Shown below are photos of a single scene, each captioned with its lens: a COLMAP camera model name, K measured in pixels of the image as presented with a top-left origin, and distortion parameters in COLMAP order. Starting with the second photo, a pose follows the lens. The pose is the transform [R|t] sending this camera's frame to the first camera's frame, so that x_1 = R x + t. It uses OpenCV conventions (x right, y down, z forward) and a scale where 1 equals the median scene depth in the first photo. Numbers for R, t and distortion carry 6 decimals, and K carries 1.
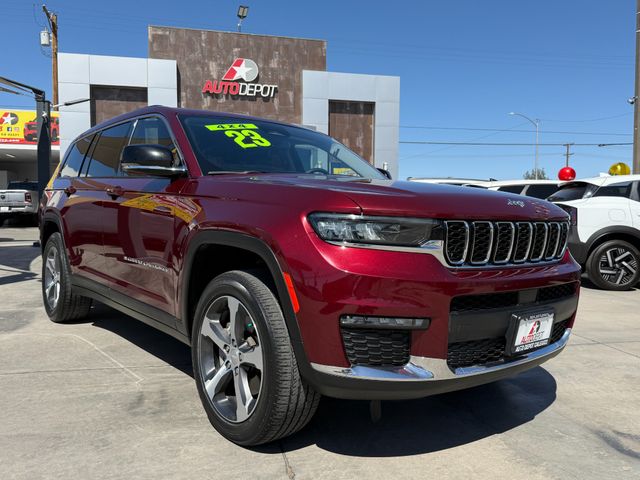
lens RADIAL K [[525.4, 0, 320.0], [0, 525.4, 240.0], [0, 0, 1]] dist [0.186545, -0.301069]
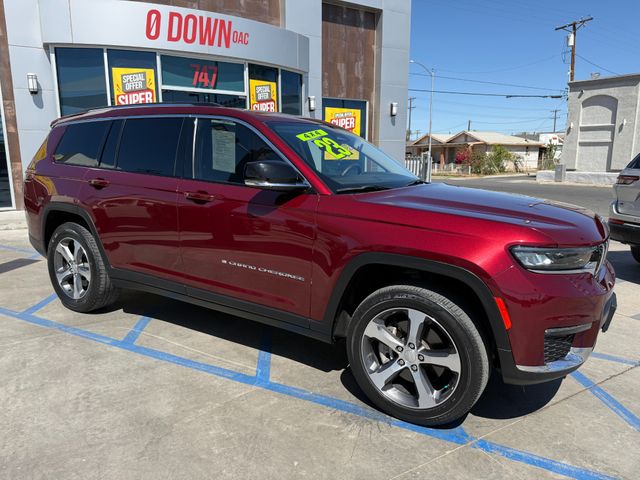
lens RADIAL K [[459.1, 0, 320.0], [0, 459.1, 240.0], [0, 0, 1]] dist [0.025572, -0.045164]
pose [[0.951467, -0.056188, 0.302578, -0.171366], [0.015718, 0.990781, 0.134560, -0.051826], [-0.307349, -0.123273, 0.943579, 0.452113]]
